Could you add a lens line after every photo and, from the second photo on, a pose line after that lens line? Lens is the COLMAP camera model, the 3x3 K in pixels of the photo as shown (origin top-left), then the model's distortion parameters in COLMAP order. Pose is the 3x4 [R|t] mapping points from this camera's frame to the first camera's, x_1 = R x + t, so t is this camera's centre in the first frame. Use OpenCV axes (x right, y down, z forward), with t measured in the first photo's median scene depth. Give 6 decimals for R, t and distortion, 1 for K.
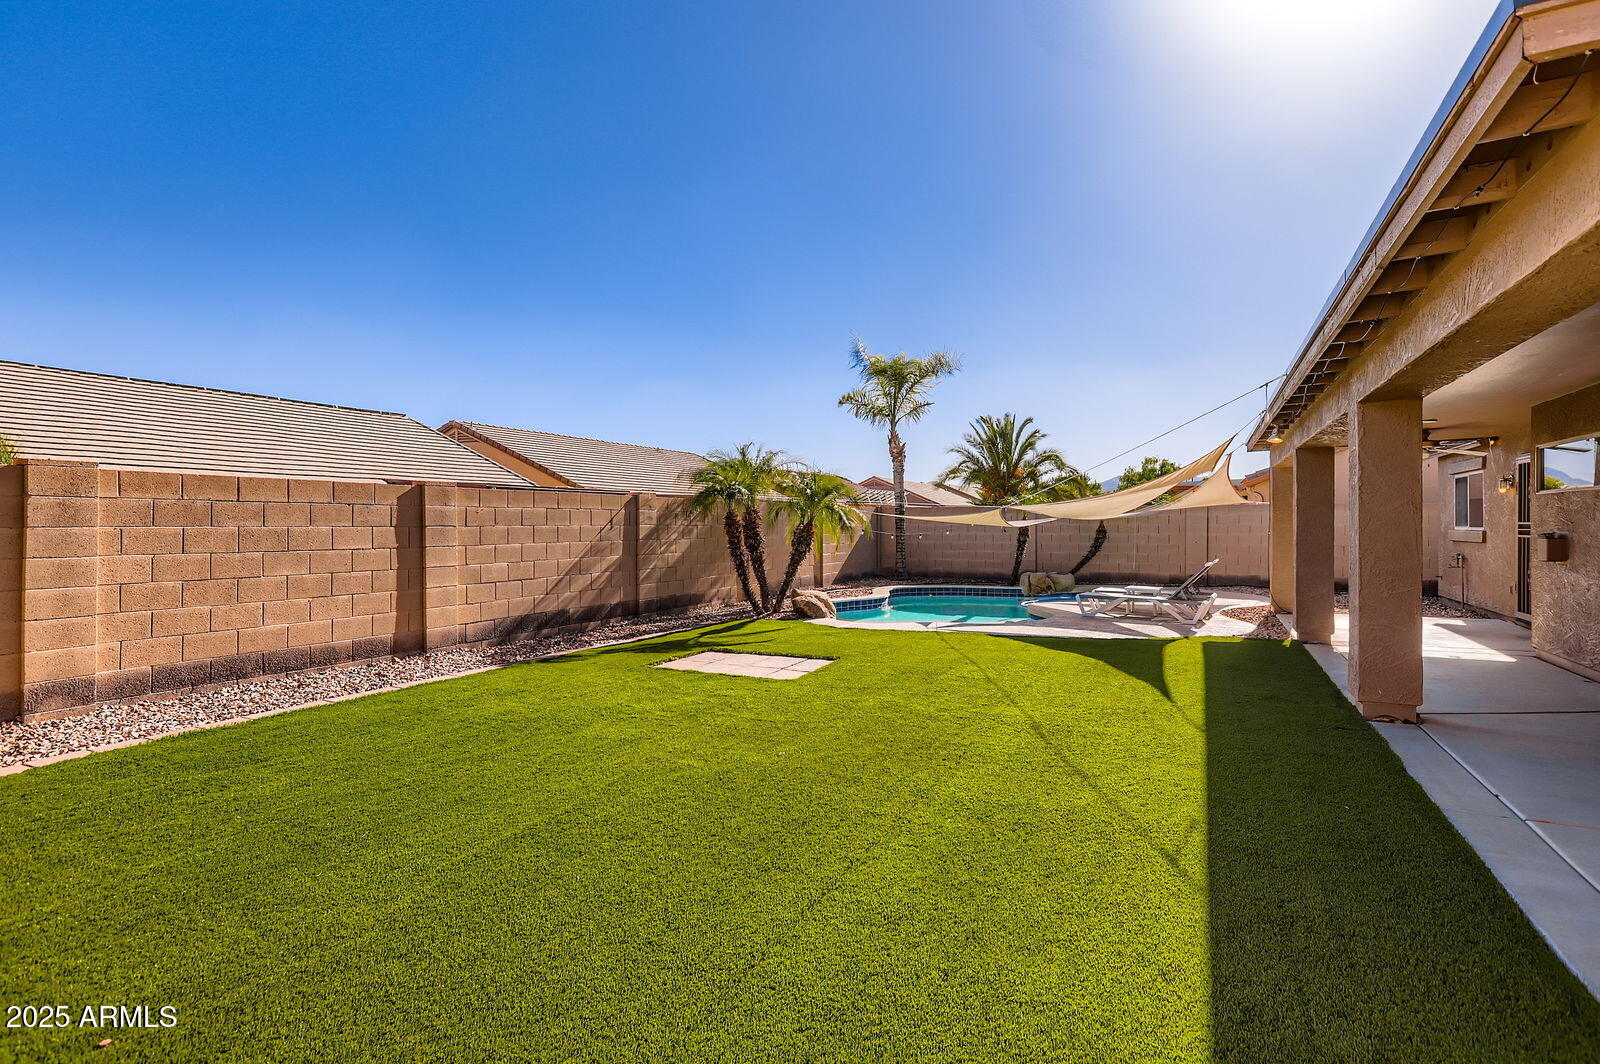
lens RADIAL K [[805.3, 0, 800.0], [0, 805.3, 532.0], [0, 0, 1]] dist [0.008022, 0.001254]
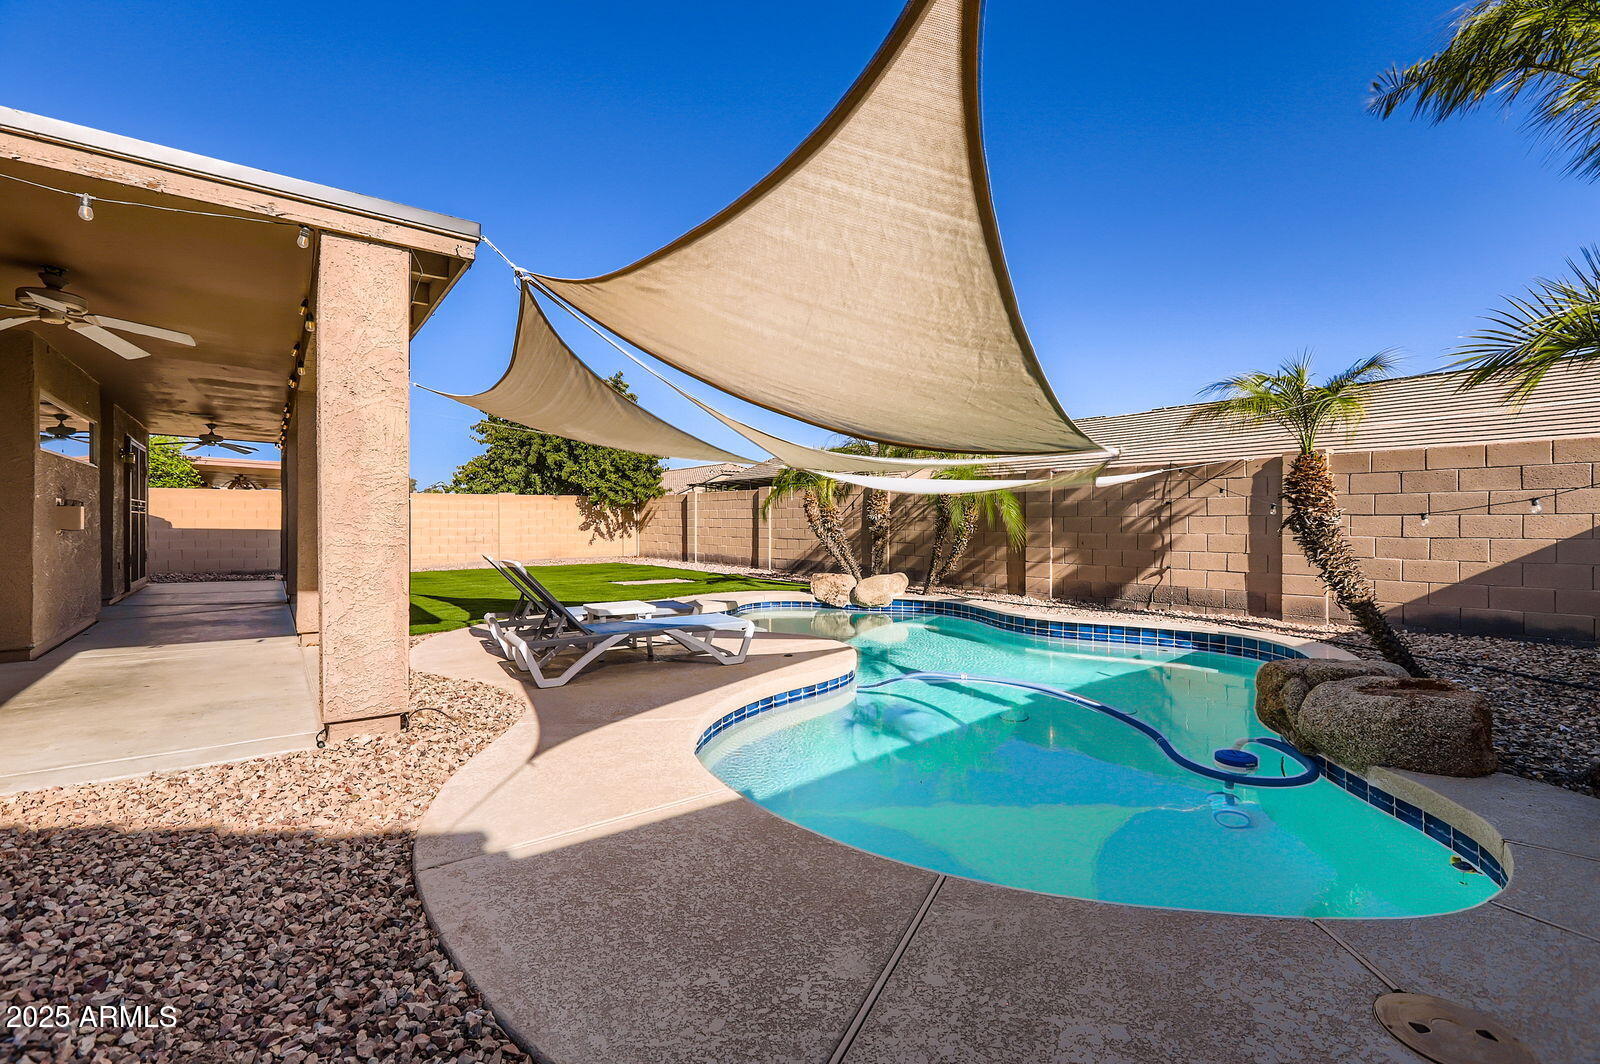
lens RADIAL K [[717.2, 0, 791.1], [0, 717.2, 519.9], [0, 0, 1]] dist [-0.001991, 0.001254]
pose [[-0.470406, 0.000092, -0.882450, 0.557849], [-0.005042, 0.999983, 0.002792, 0.008078], [0.882436, 0.005763, -0.470397, 0.947539]]
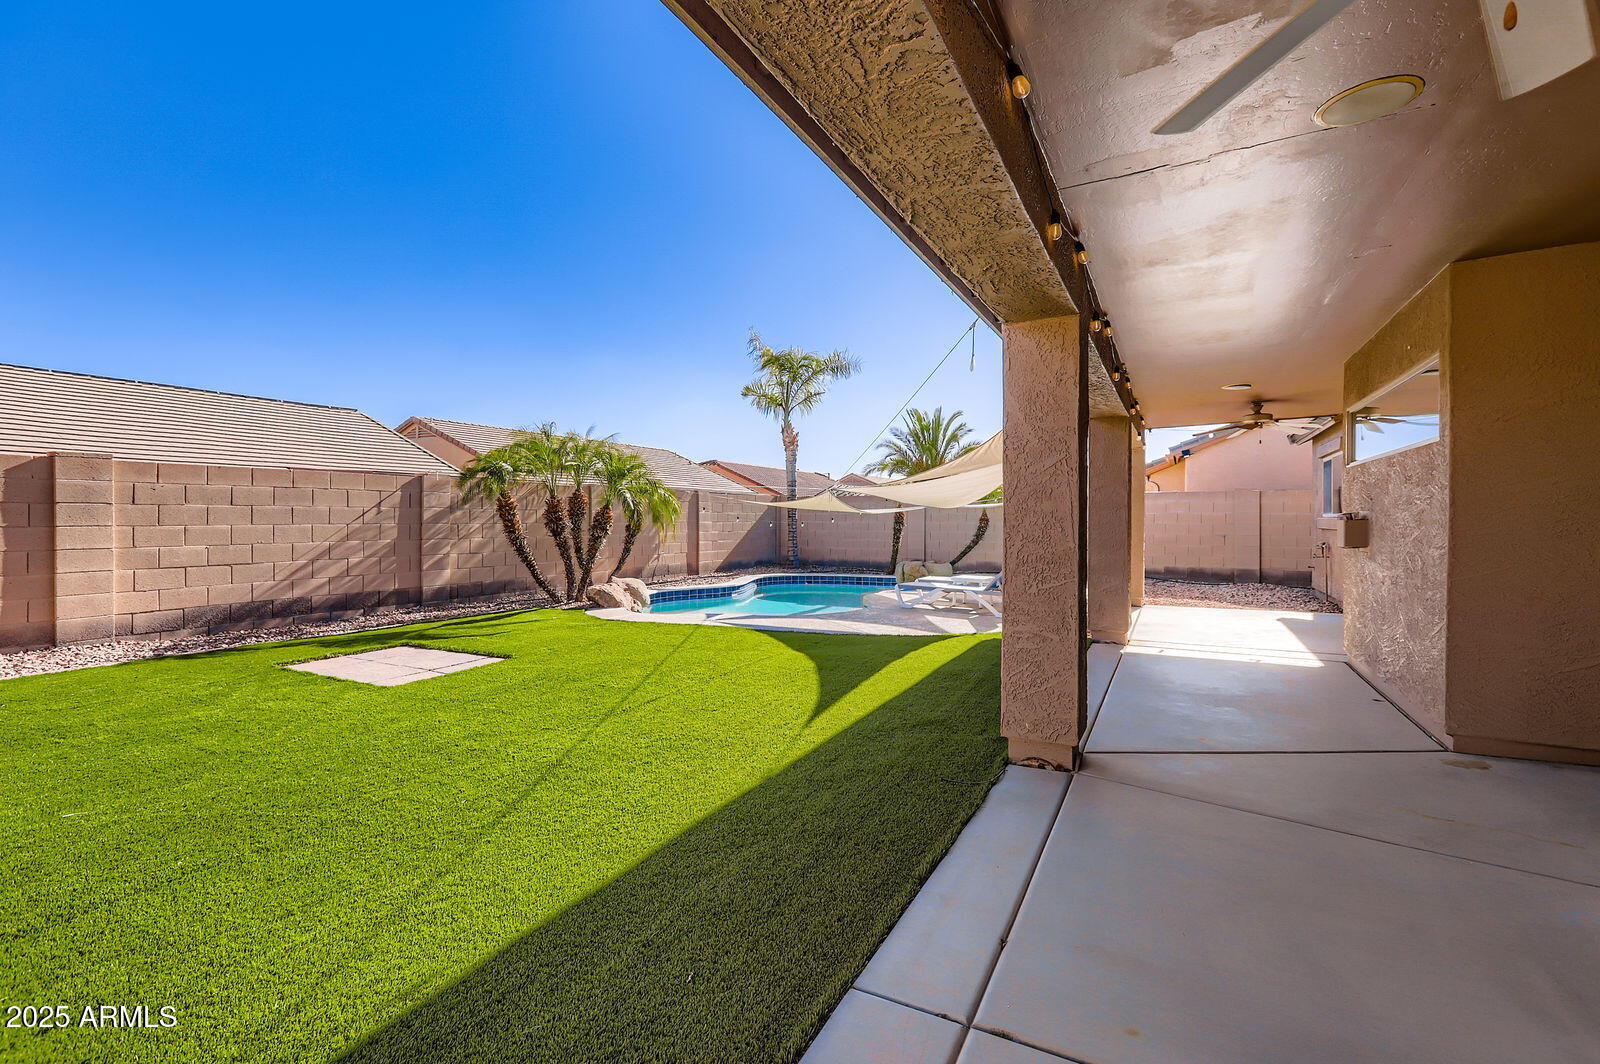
lens RADIAL K [[717.2, 0, 791.1], [0, 717.2, 519.9], [0, 0, 1]] dist [-0.001991, 0.001254]
pose [[0.999272, 0.003241, -0.038013, 0.179630], [-0.003539, 0.999964, -0.007772, 0.007073], [0.037986, 0.007901, 0.999247, 0.119232]]
